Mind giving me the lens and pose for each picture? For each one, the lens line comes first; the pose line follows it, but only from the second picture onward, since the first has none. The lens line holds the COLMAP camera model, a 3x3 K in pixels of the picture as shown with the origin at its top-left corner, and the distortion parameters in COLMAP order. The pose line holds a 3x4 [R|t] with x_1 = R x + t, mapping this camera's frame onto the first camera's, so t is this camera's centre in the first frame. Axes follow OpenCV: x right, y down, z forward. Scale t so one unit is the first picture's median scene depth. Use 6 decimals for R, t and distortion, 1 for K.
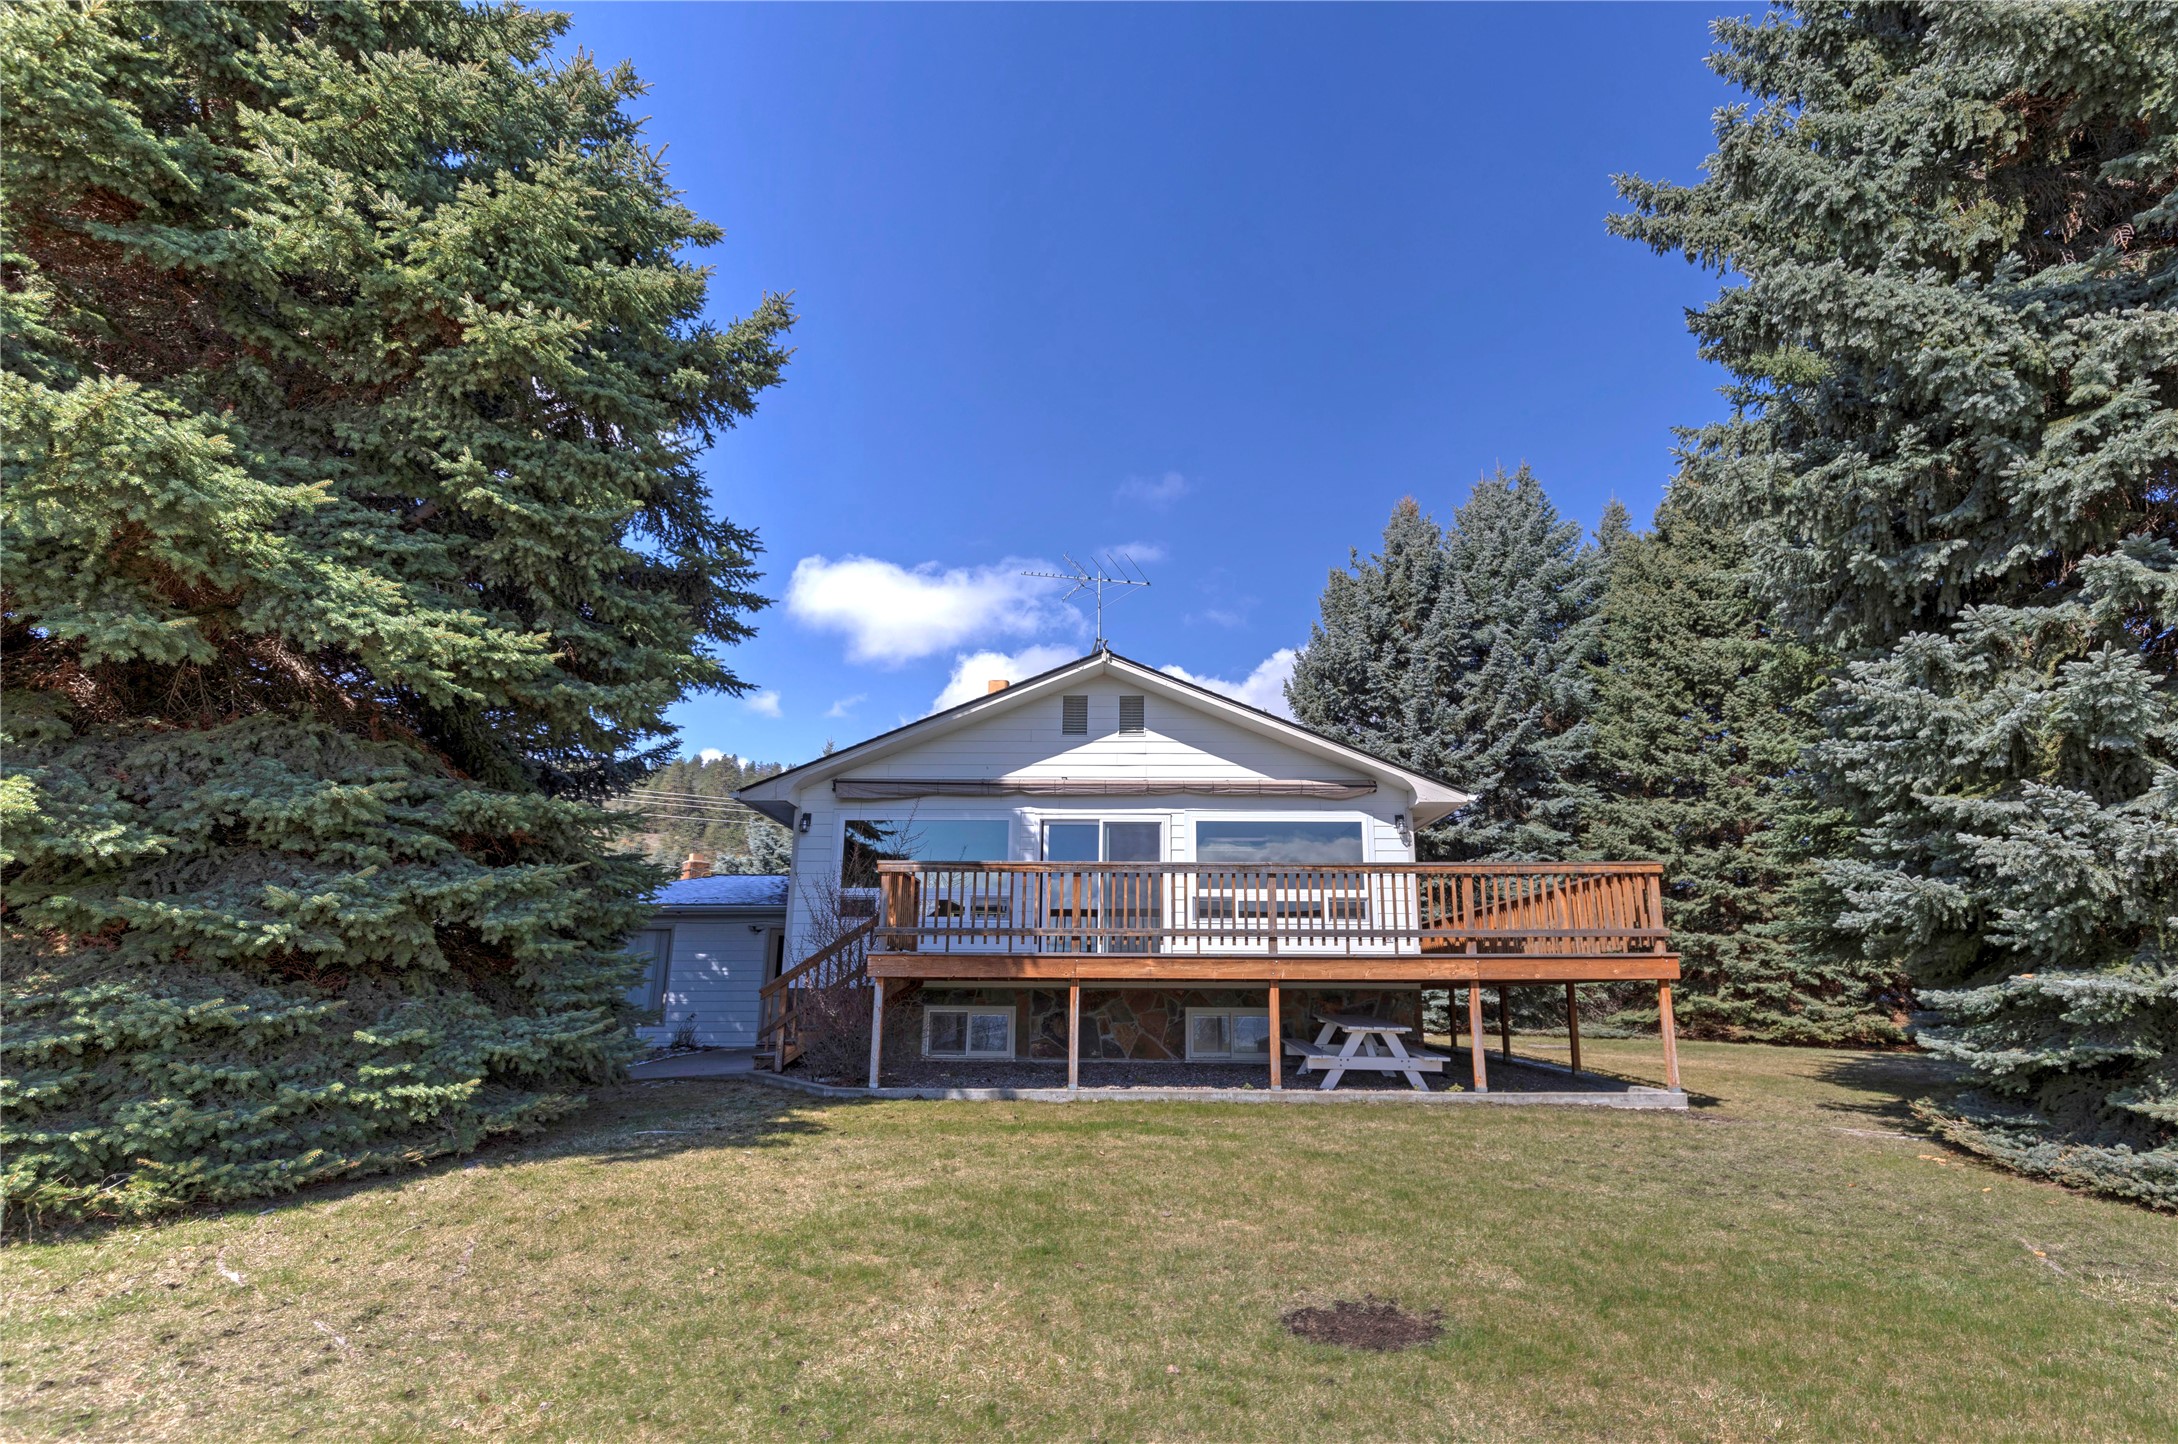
lens RADIAL K [[1037.1, 0, 1058.5], [0, 1037.1, 783.4], [0, 0, 1]] dist [0.005850, -0.000329]
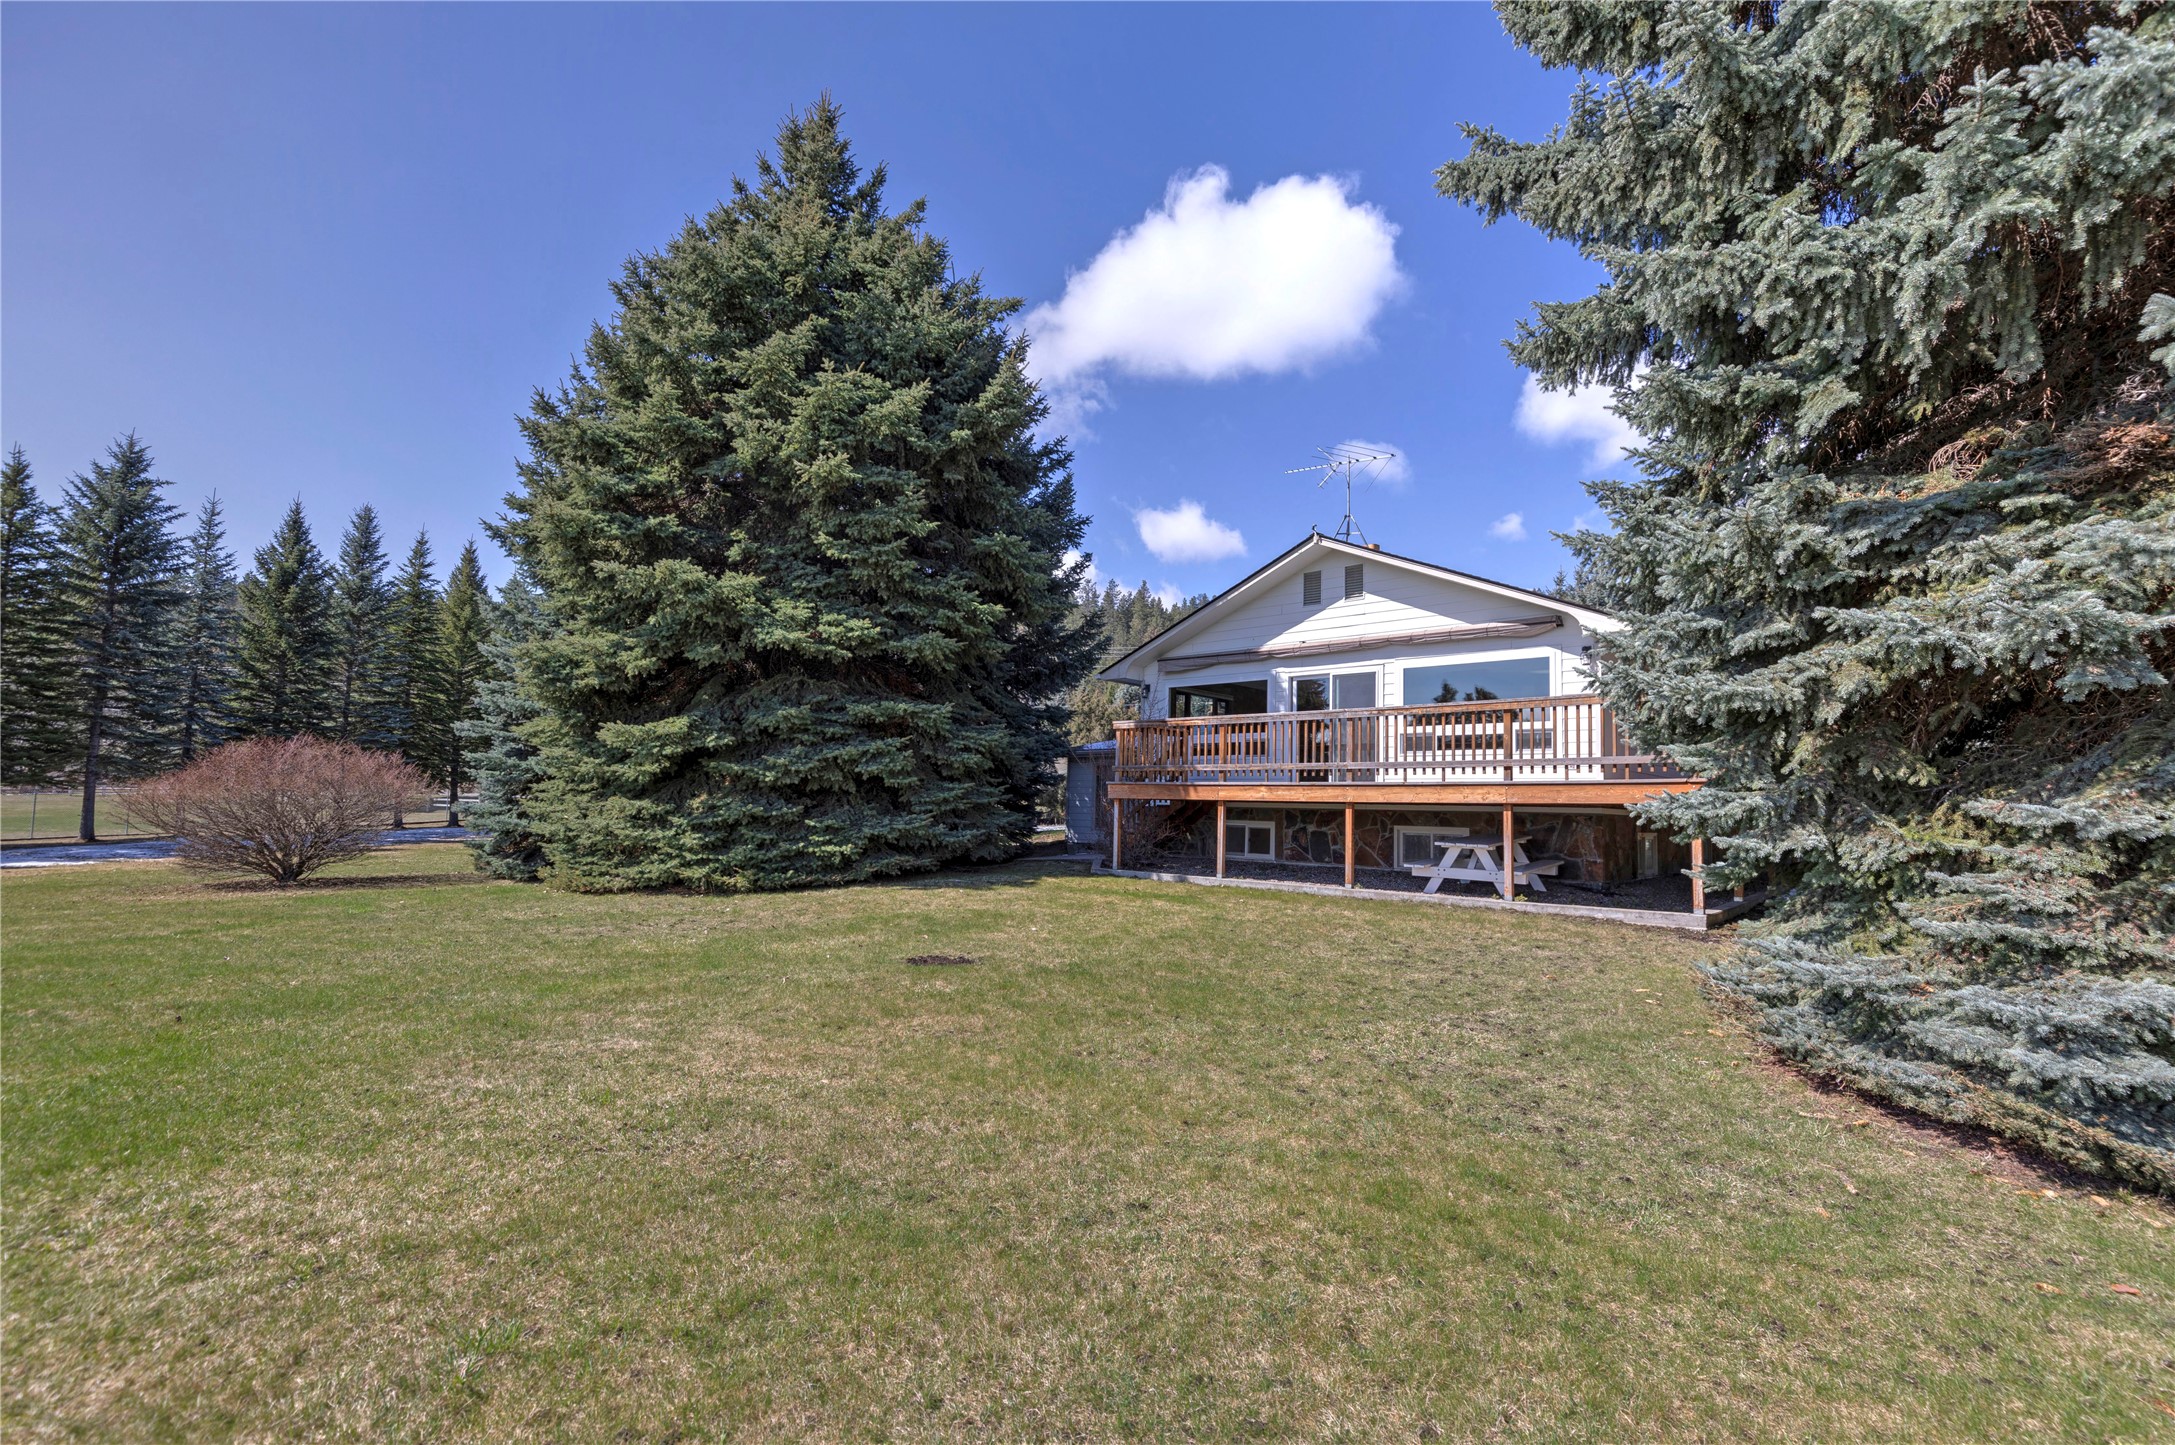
lens RADIAL K [[985.6, 0, 1068.7], [0, 985.6, 768.9], [0, 0, 1]] dist [0.015424, -0.003237]
pose [[0.735669, -0.015446, -0.677165, 0.621245], [0.115823, 0.987884, 0.103296, -0.010560], [0.667365, -0.154423, 0.728545, -0.070068]]
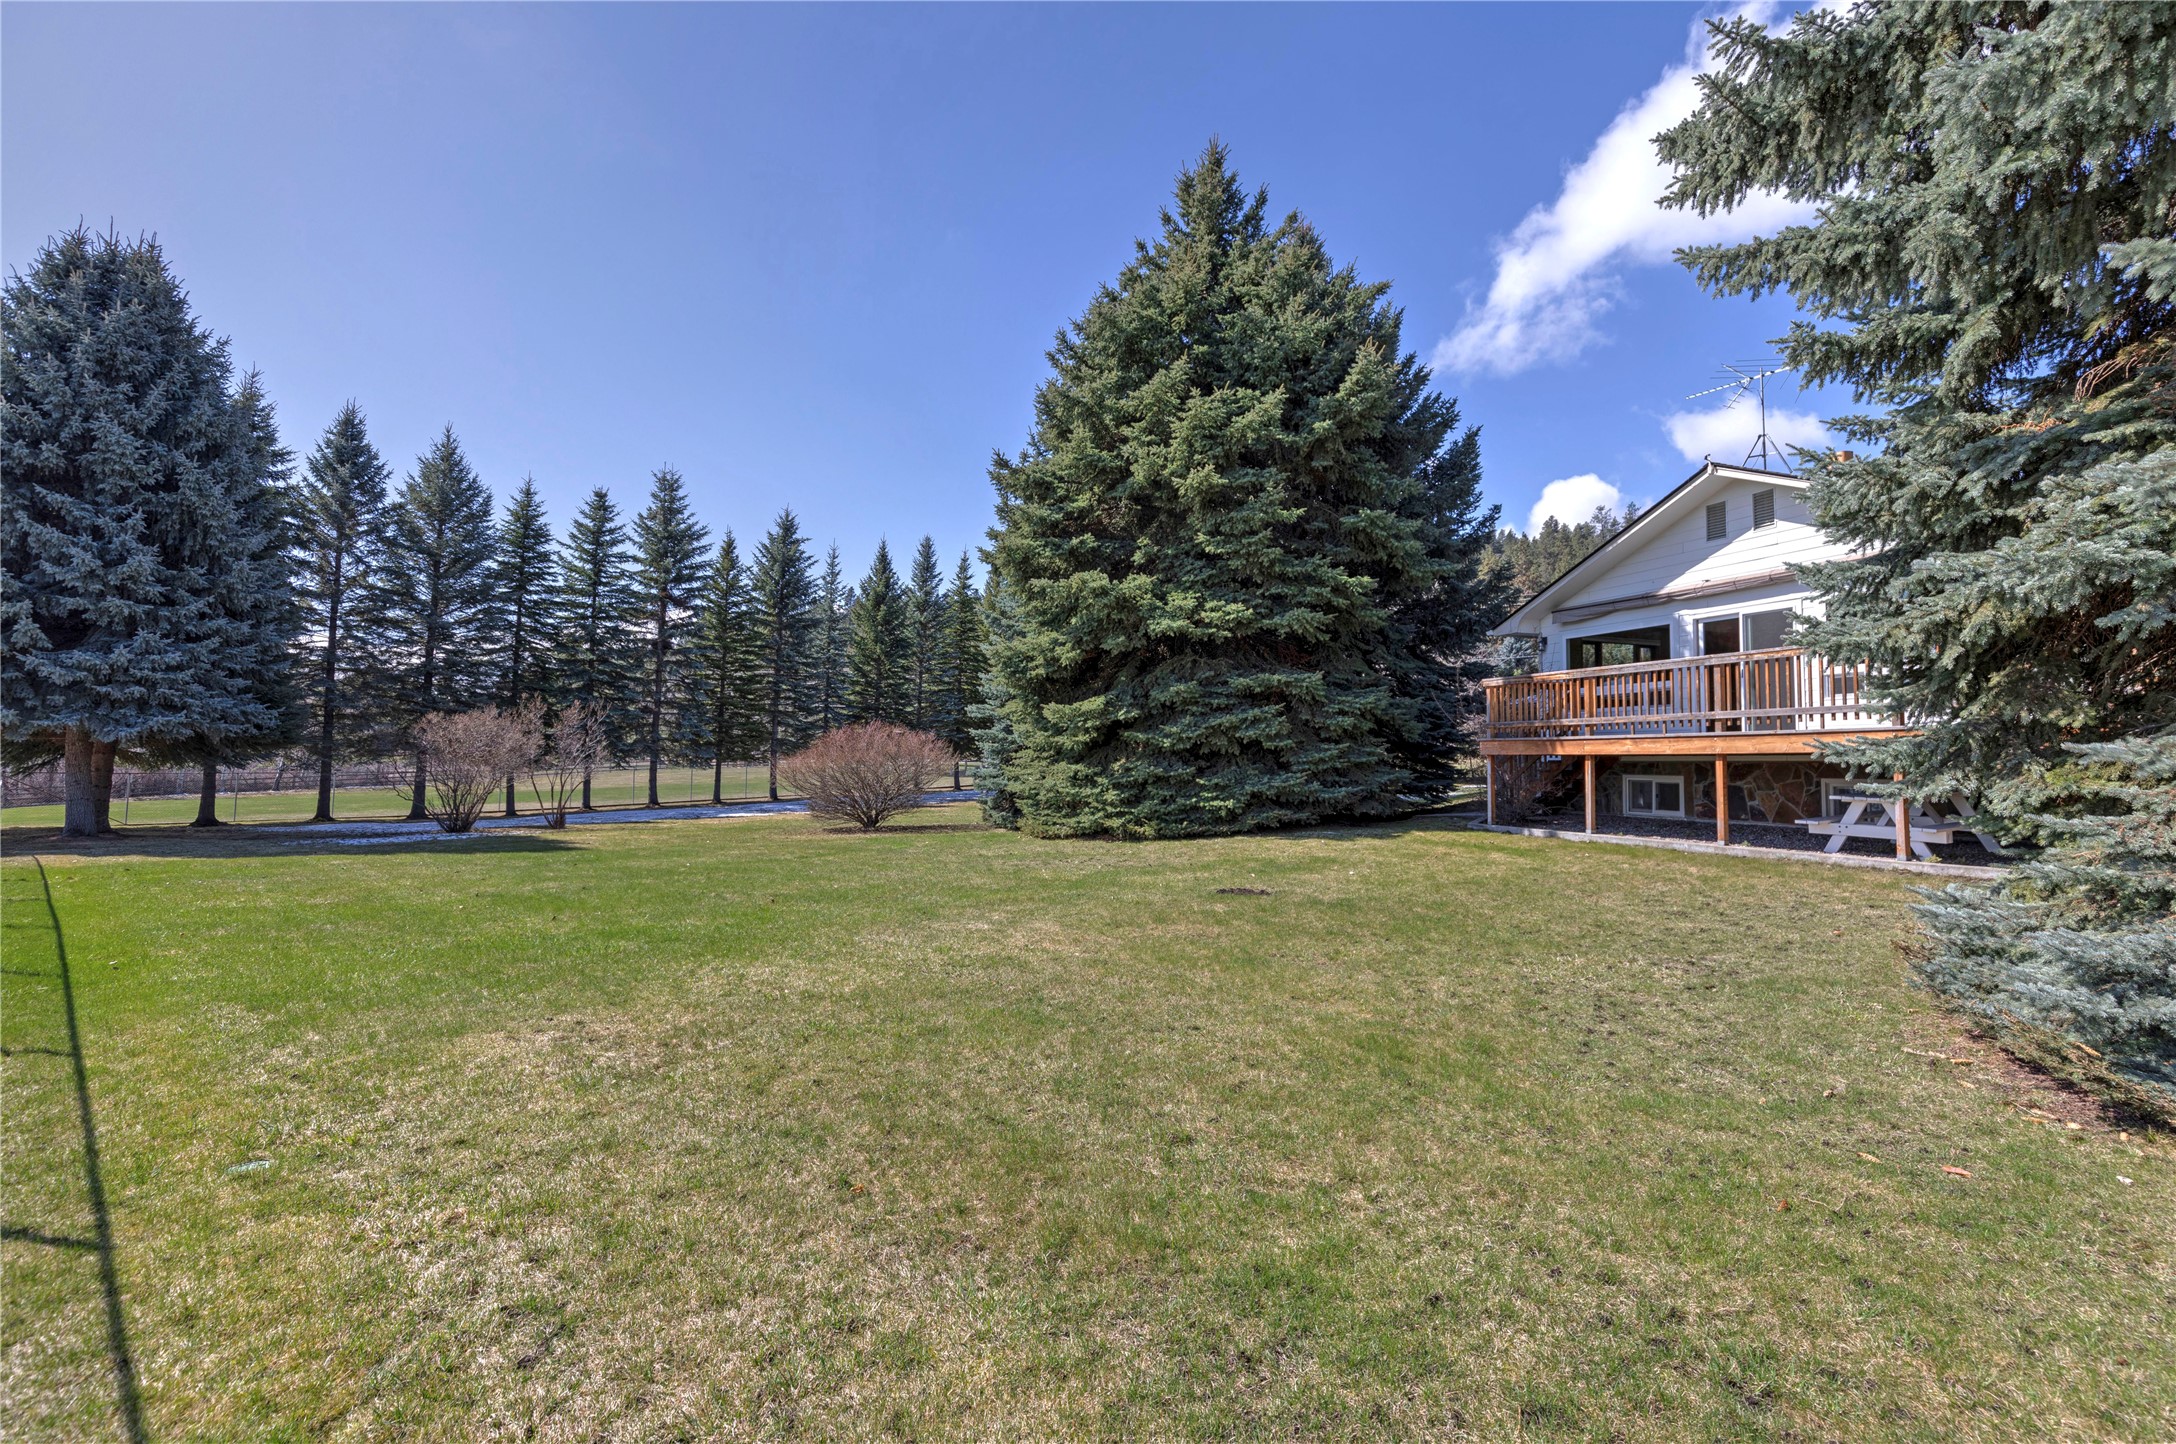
lens RADIAL K [[986.0, 0, 1079.3], [0, 986.0, 731.7], [0, 0, 1]] dist [0.015424, -0.003237]
pose [[0.335002, -0.032750, -0.941648, 0.832308], [0.184274, 0.982373, 0.031392, -0.004072], [0.924022, -0.184038, 0.335132, -0.035602]]
